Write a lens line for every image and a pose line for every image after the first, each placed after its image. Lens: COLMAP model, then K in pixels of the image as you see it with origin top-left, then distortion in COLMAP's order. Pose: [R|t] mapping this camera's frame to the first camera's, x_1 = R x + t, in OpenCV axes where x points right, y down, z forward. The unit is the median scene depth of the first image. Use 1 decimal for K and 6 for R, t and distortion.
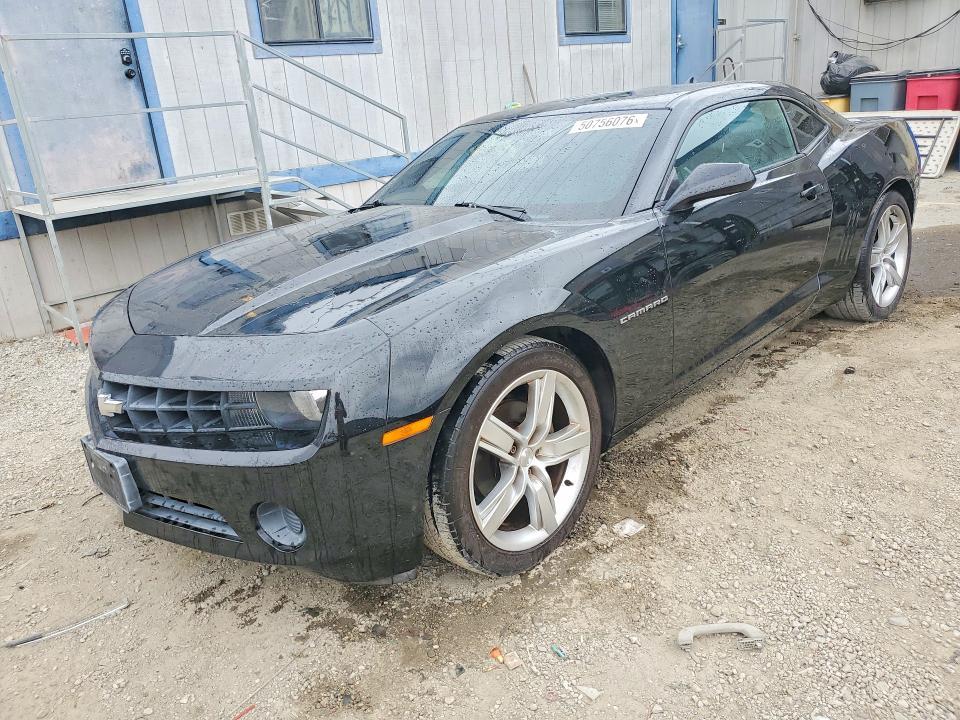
lens RADIAL K [[741.5, 0, 475.0], [0, 741.5, 364.7], [0, 0, 1]] dist [-0.000217, 0.013004]
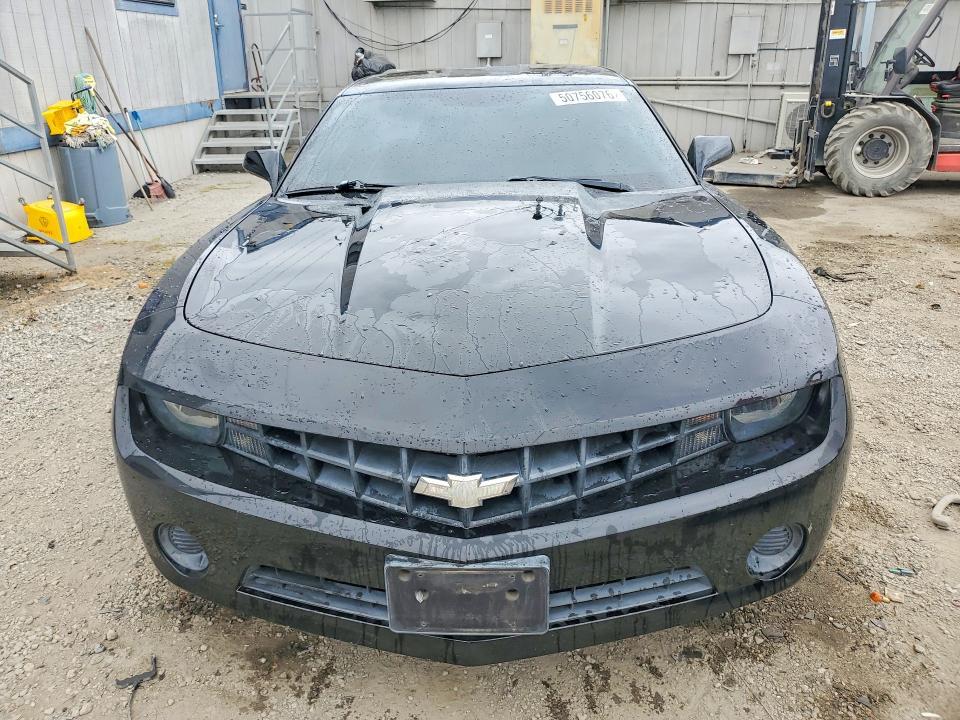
lens RADIAL K [[741.5, 0, 473.3], [0, 741.5, 353.8], [0, 0, 1]] dist [-0.000217, 0.013004]
pose [[0.727588, -0.179803, 0.662032, -0.241945], [0.182181, 0.981033, 0.066219, -0.028363], [-0.661381, 0.072430, 0.746545, 0.136055]]
